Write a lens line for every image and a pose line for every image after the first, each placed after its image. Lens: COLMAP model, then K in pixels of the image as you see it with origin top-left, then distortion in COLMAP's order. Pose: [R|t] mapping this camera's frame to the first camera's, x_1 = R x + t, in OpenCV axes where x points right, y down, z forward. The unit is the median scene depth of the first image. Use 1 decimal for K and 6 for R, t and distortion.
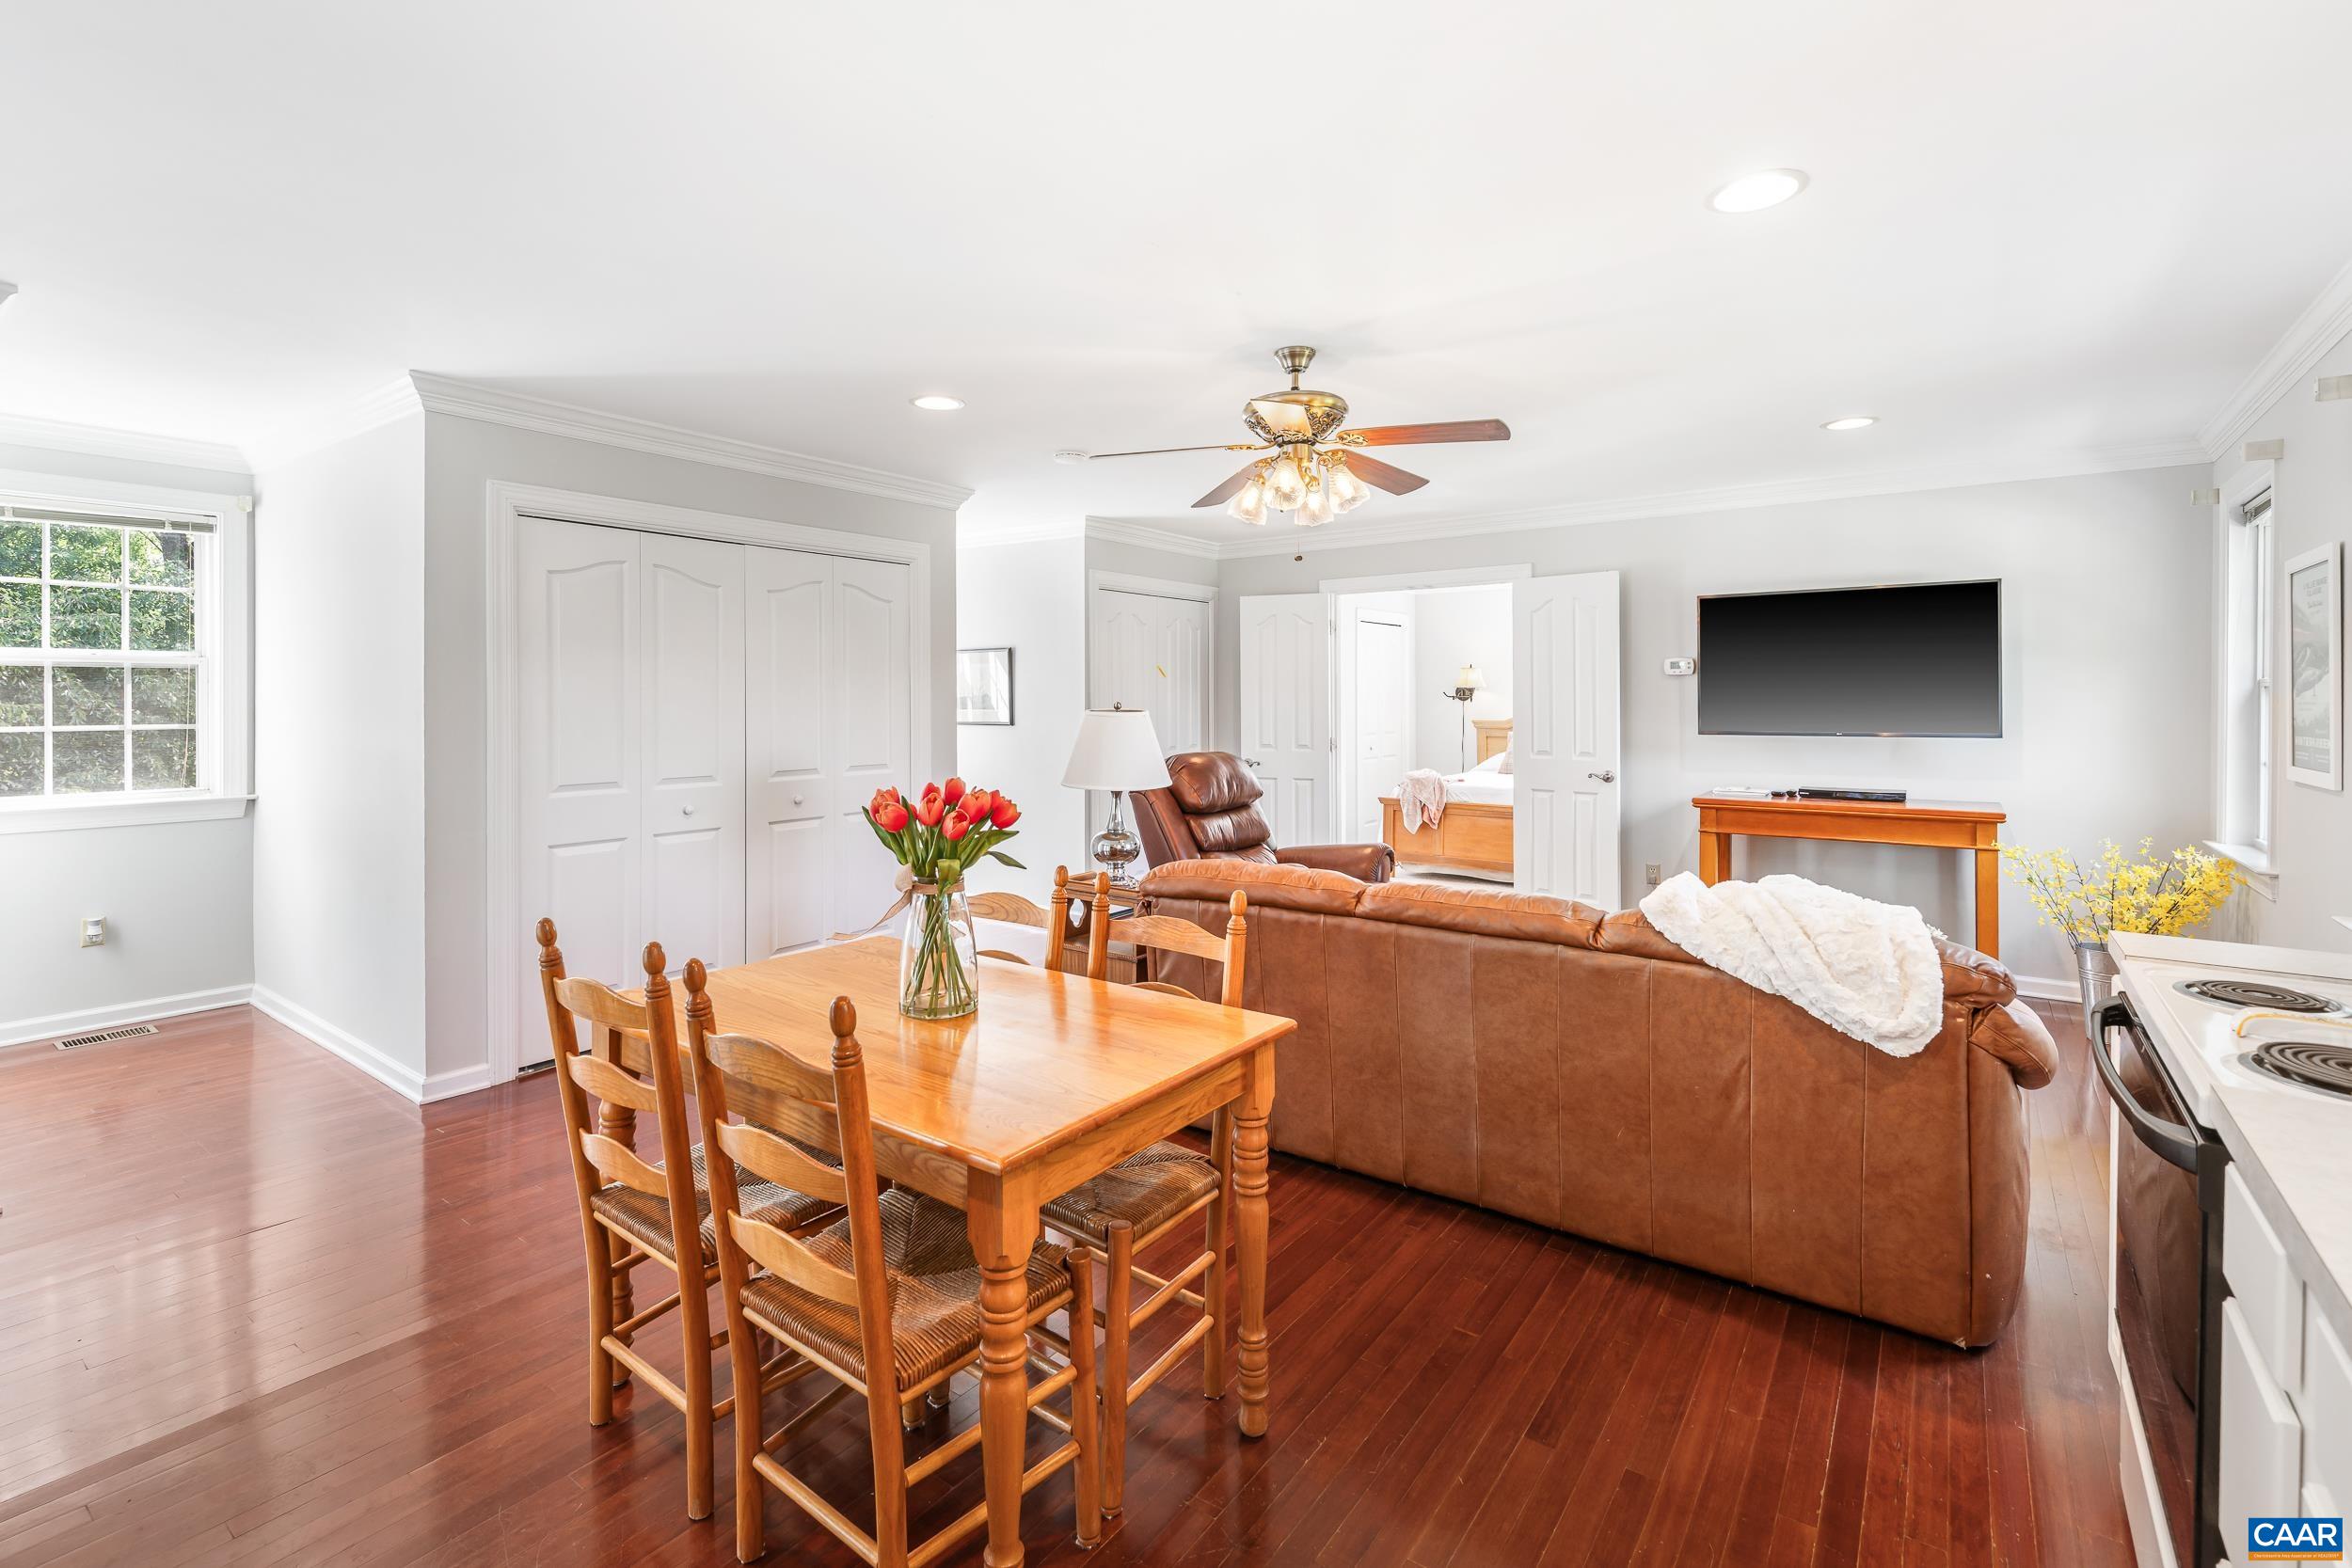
lens RADIAL K [[1021.8, 0, 1167.9], [0, 1021.8, 782.8], [0, 0, 1]] dist [-0.000623, 0.000286]
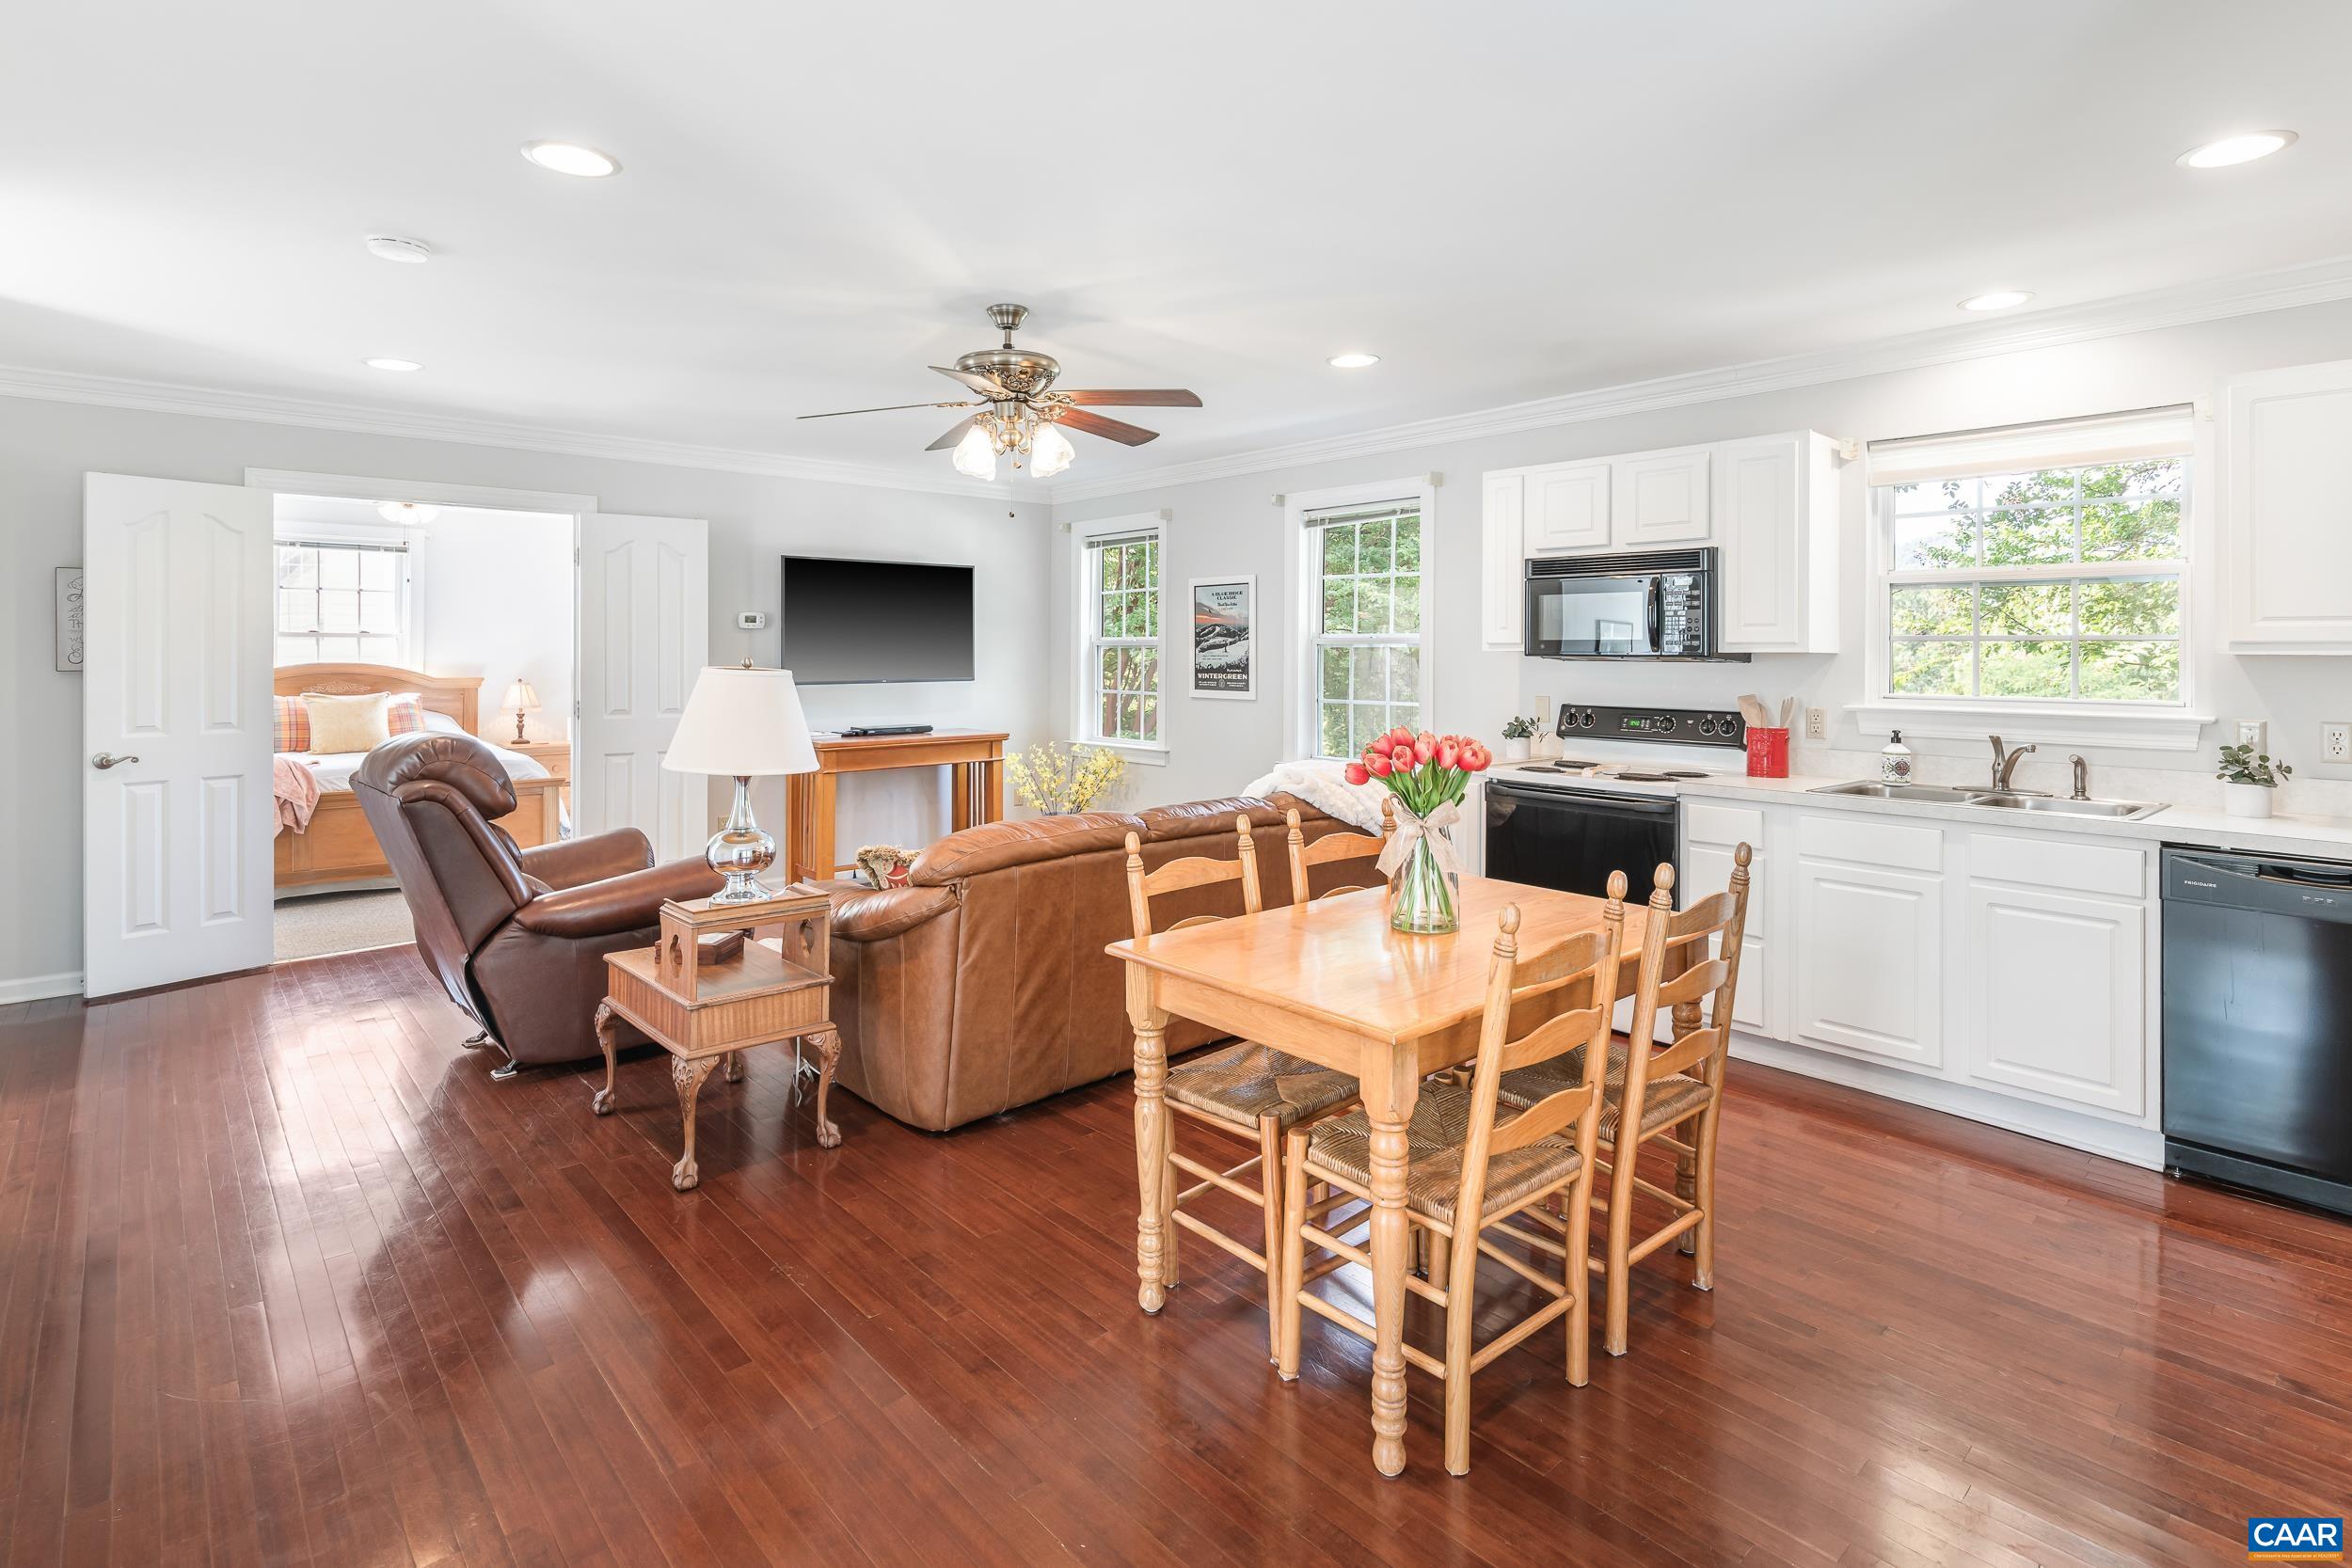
lens RADIAL K [[1150.3, 0, 1168.1], [0, 1150.3, 696.3], [0, 0, 1]] dist [-0.001824, -0.001890]
pose [[0.205381, -0.034800, 0.978063, -0.629412], [0.075622, 0.996944, 0.019593, -0.032421], [-0.975756, 0.069939, 0.207385, 0.410741]]
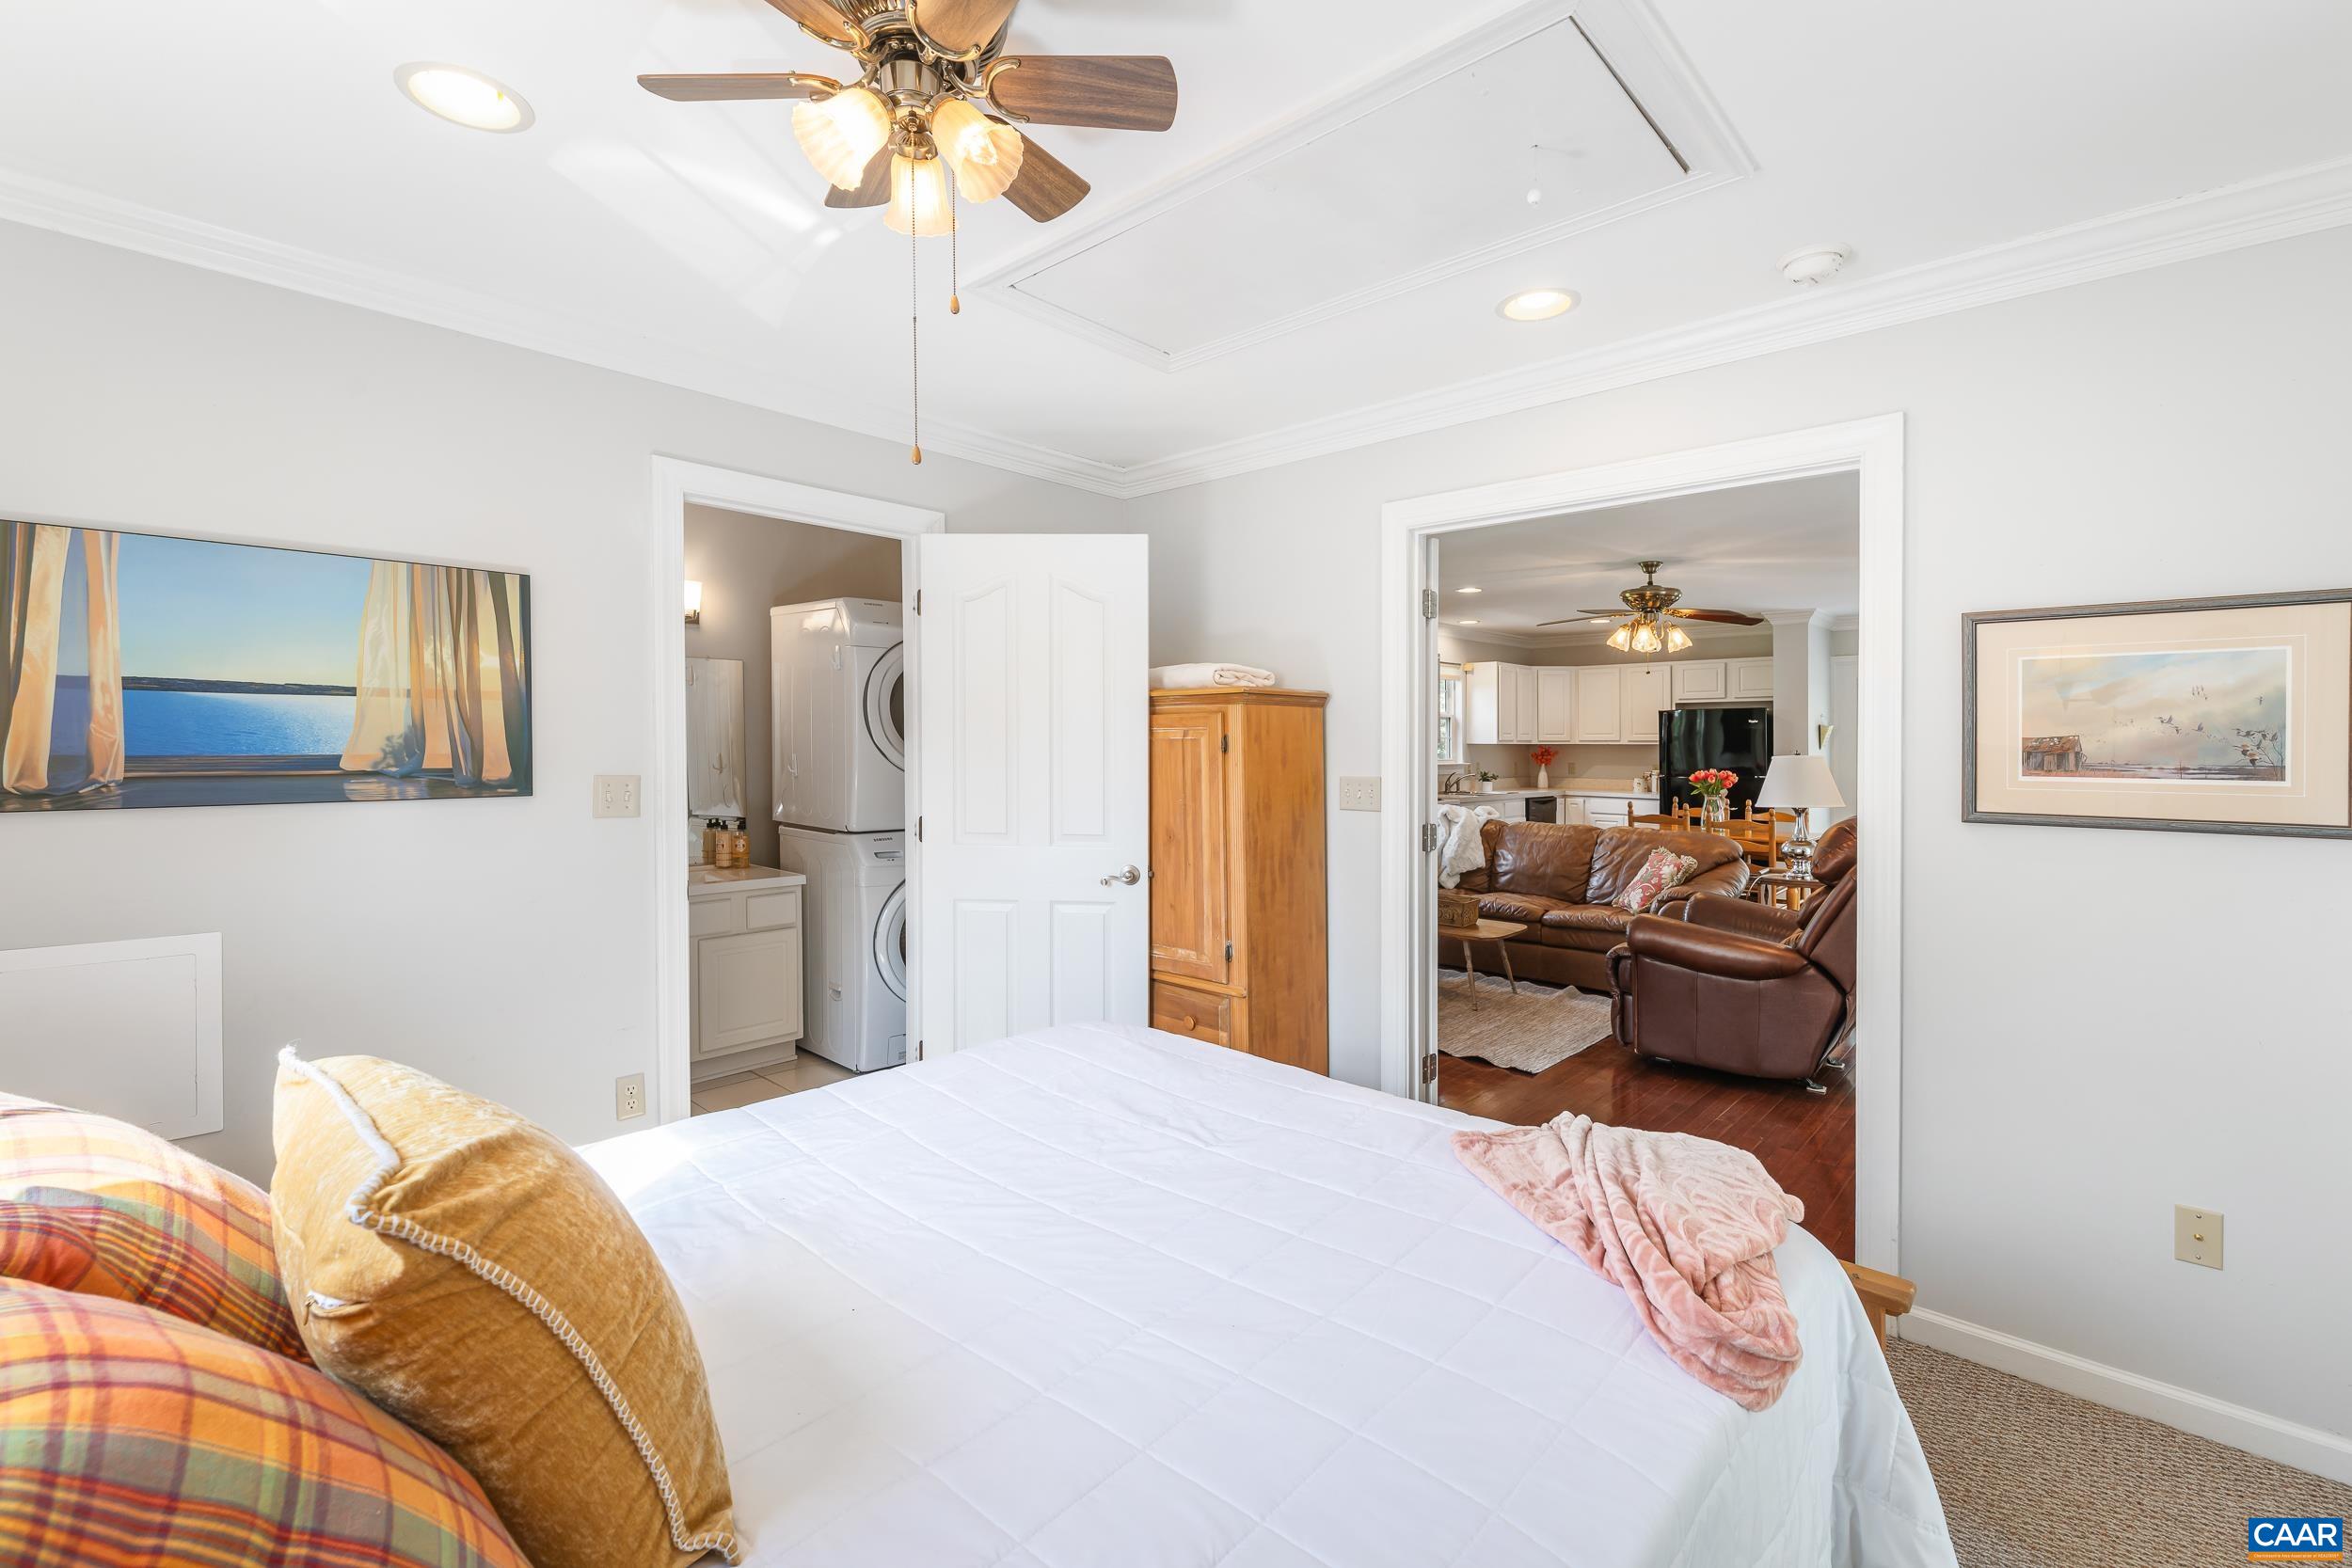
lens RADIAL K [[1008.6, 0, 1168.6], [0, 1008.6, 760.3], [0, 0, 1]] dist [0.000246, 0.000049]
pose [[-0.992529, -0.004866, 0.121912, 0.506809], [0.007150, 0.995167, 0.097937, -0.159584], [-0.121799, 0.098077, -0.987697, 1.938749]]
